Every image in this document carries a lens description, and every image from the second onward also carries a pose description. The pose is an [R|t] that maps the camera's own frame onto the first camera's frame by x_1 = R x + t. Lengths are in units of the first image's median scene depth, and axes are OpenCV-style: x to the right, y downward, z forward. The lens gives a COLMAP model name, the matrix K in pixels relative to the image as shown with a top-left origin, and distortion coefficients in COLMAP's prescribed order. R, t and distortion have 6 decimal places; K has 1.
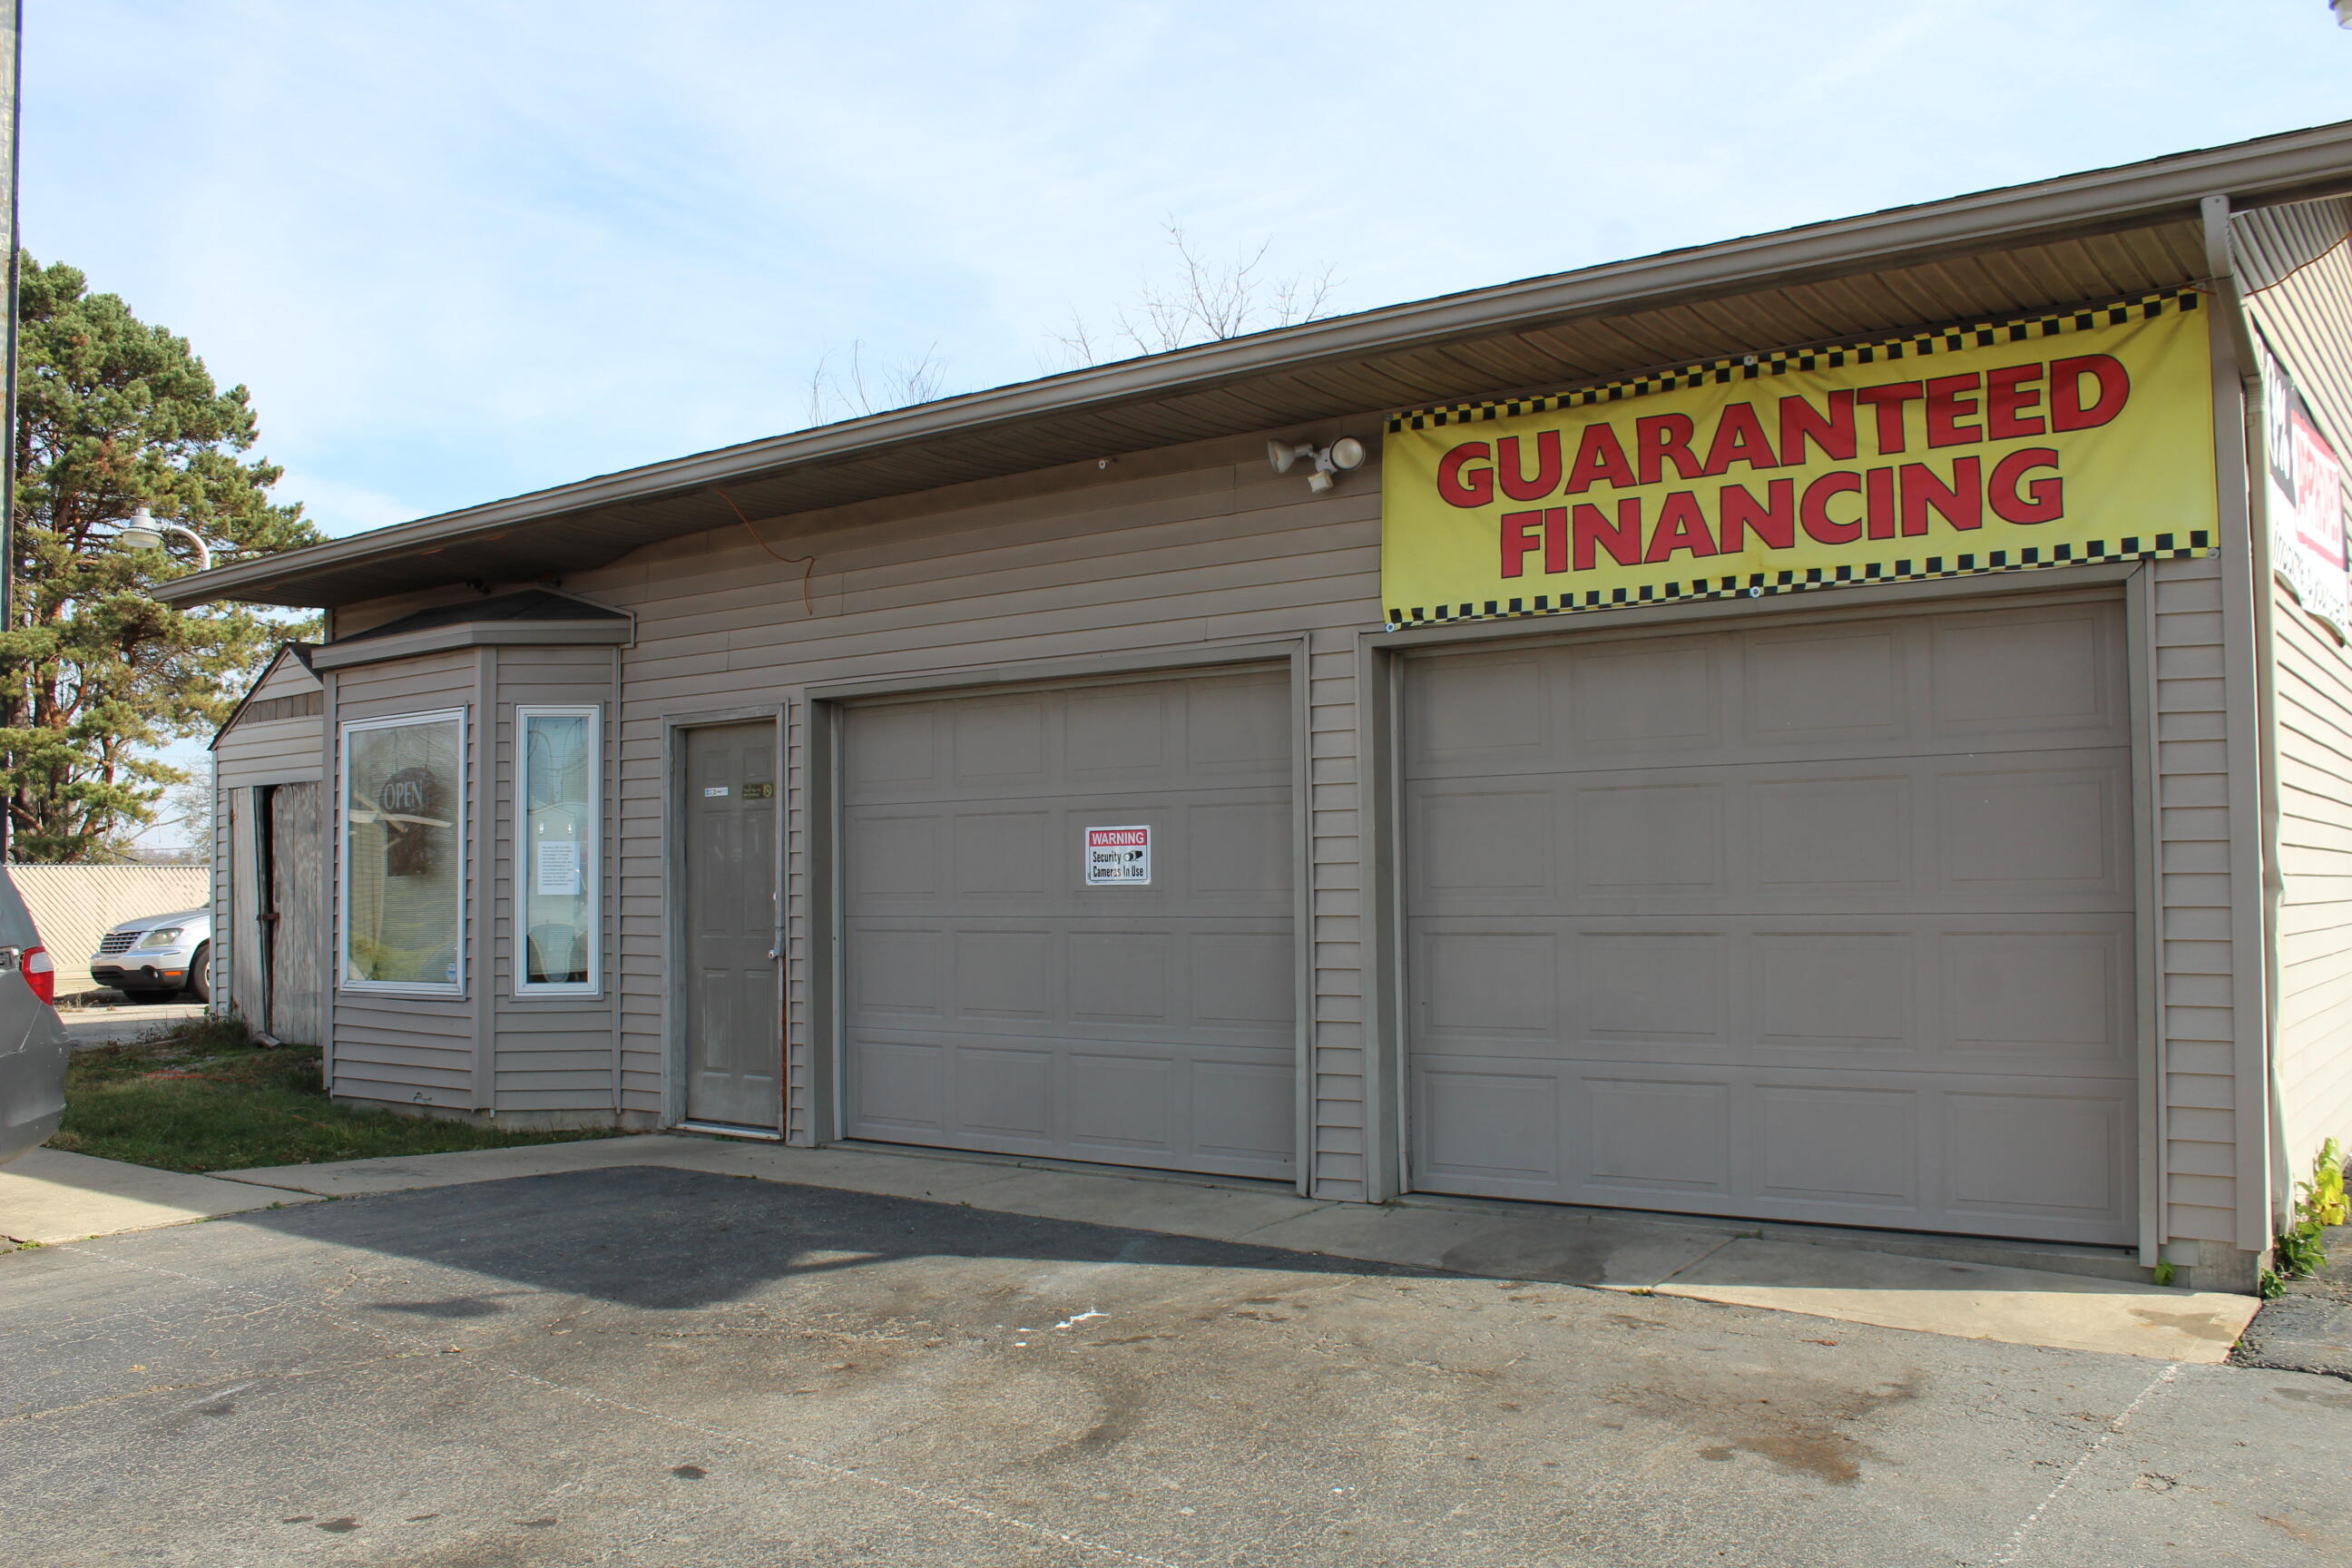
lens RADIAL K [[1972.1, 0, 1208.8], [0, 1972.1, 794.3], [0, 0, 1]] dist [-0.179273, 0.175615]
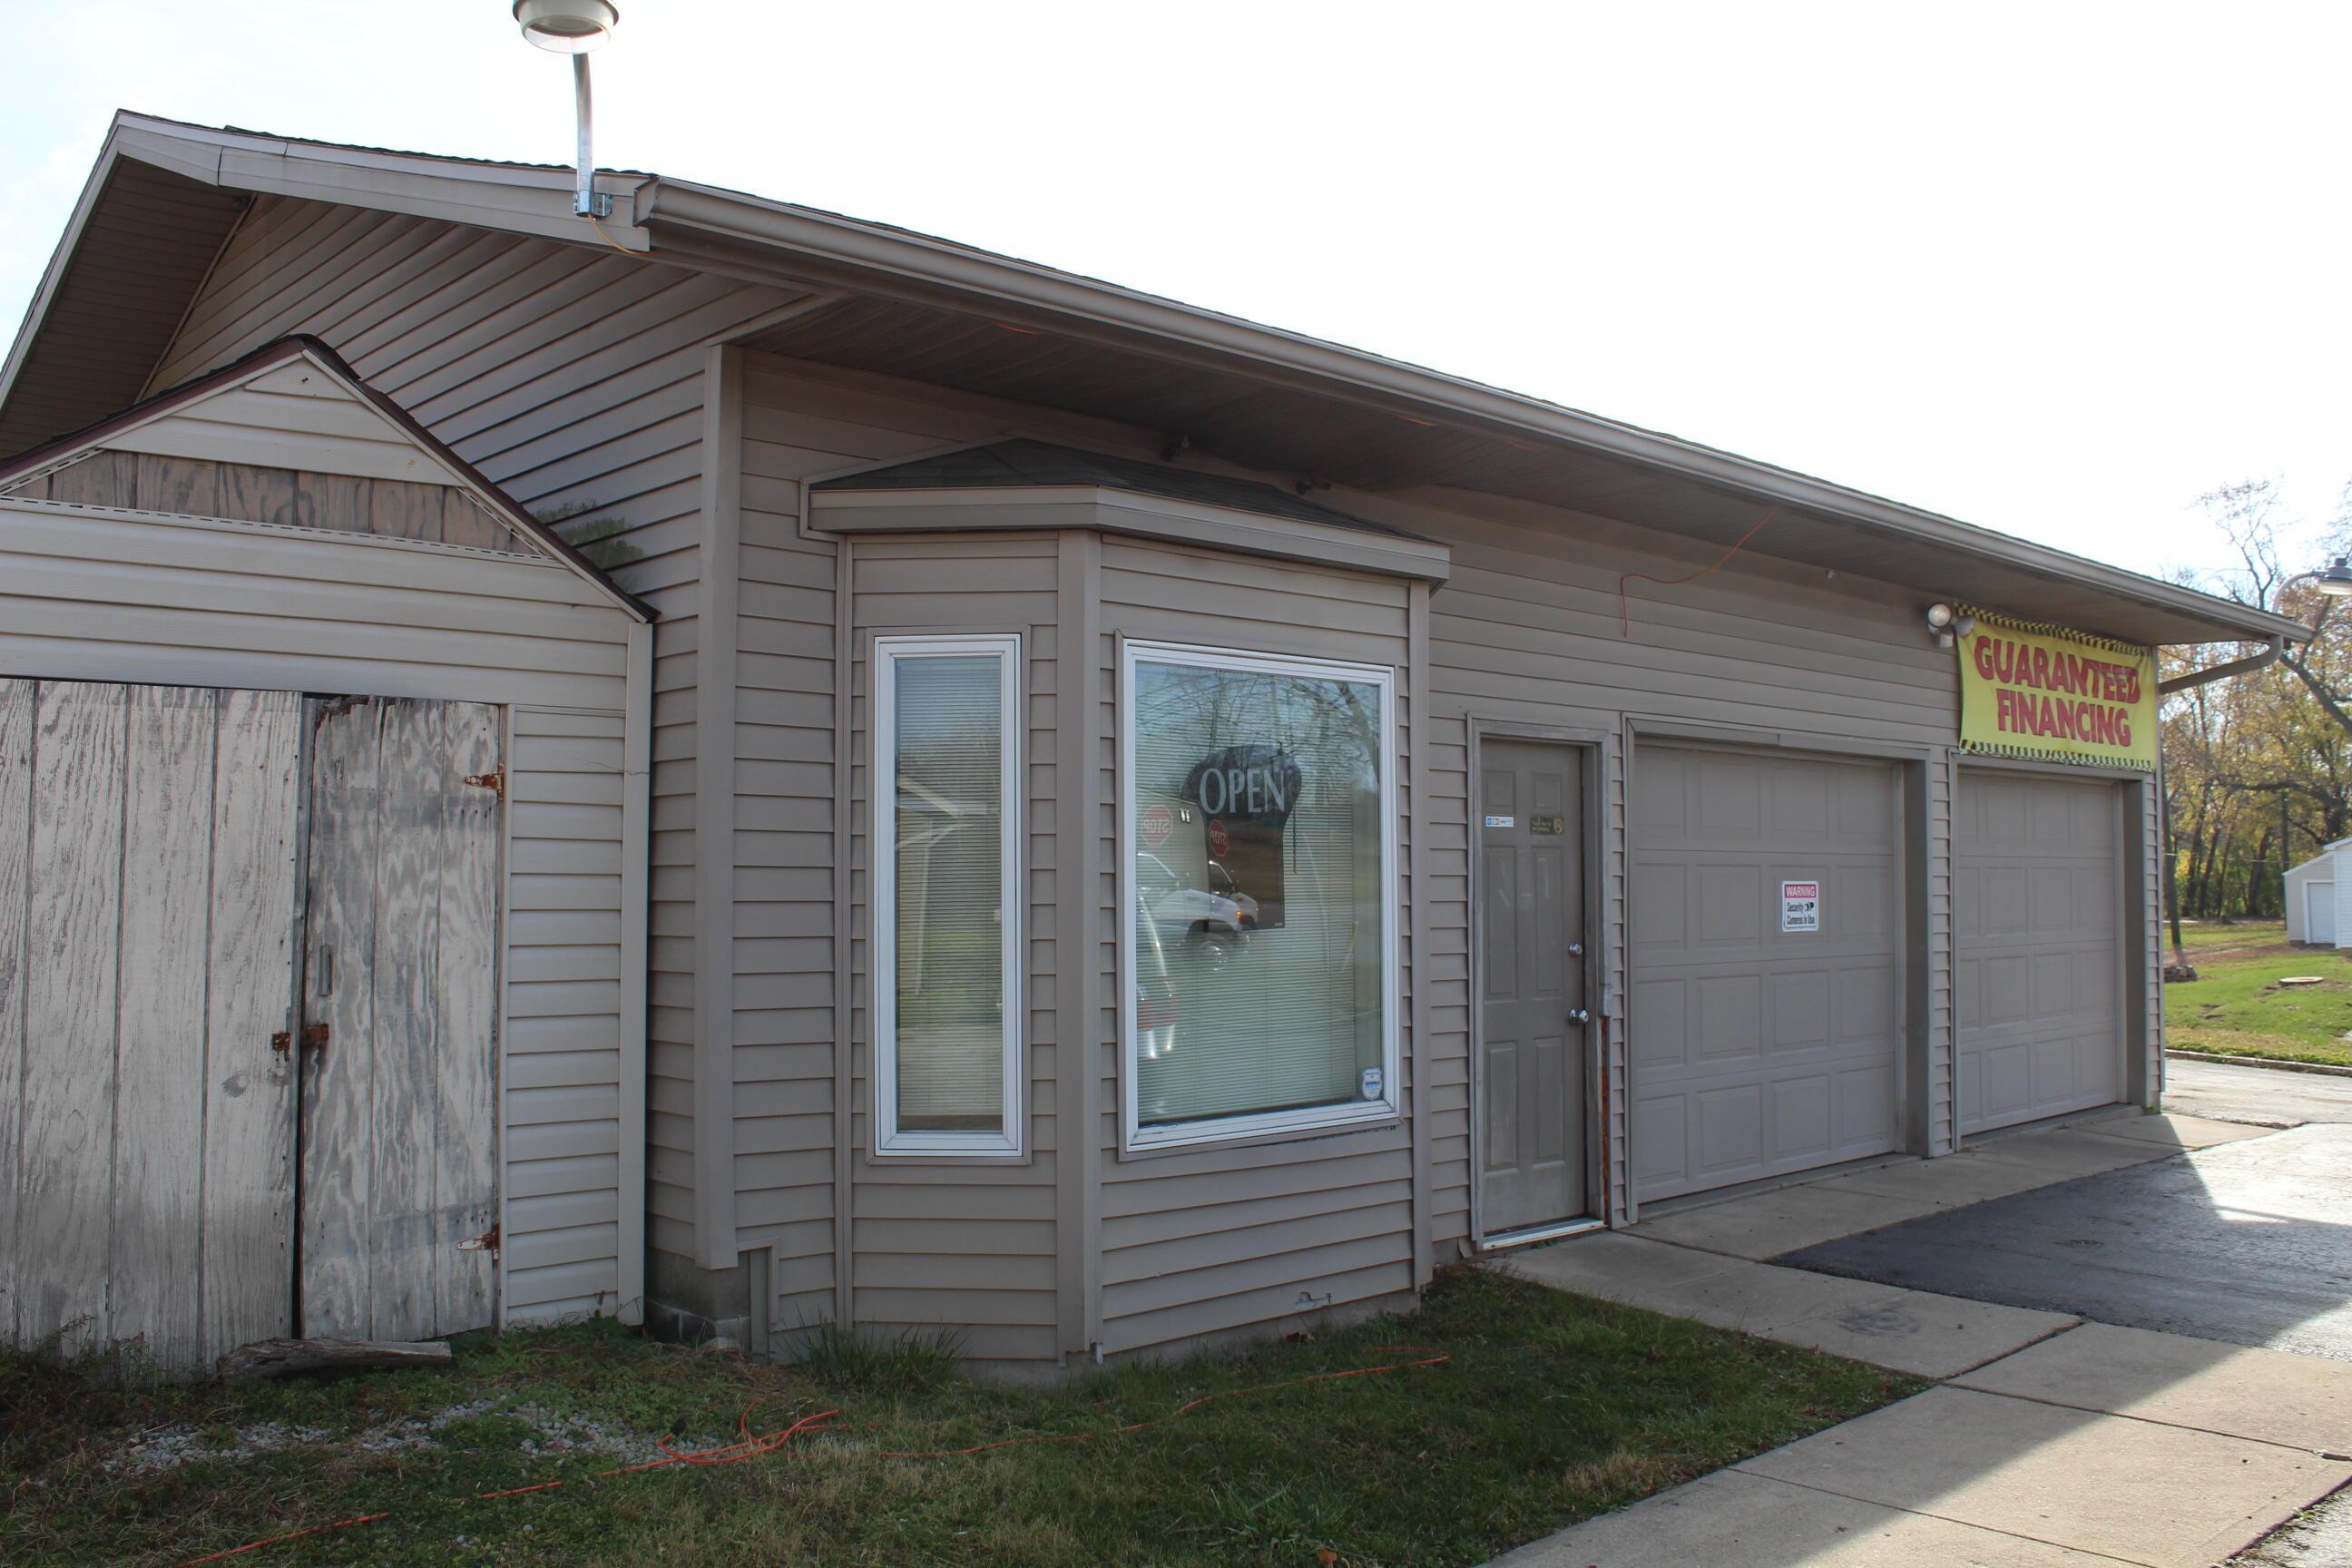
lens RADIAL K [[1972.1, 0, 1208.8], [0, 1972.1, 794.3], [0, 0, 1]] dist [-0.179273, 0.175615]
pose [[0.202267, 0.062384, 0.977342, -1.088039], [-0.042979, 0.997573, -0.054781, 0.037642], [-0.978387, -0.030924, 0.204457, 0.969229]]
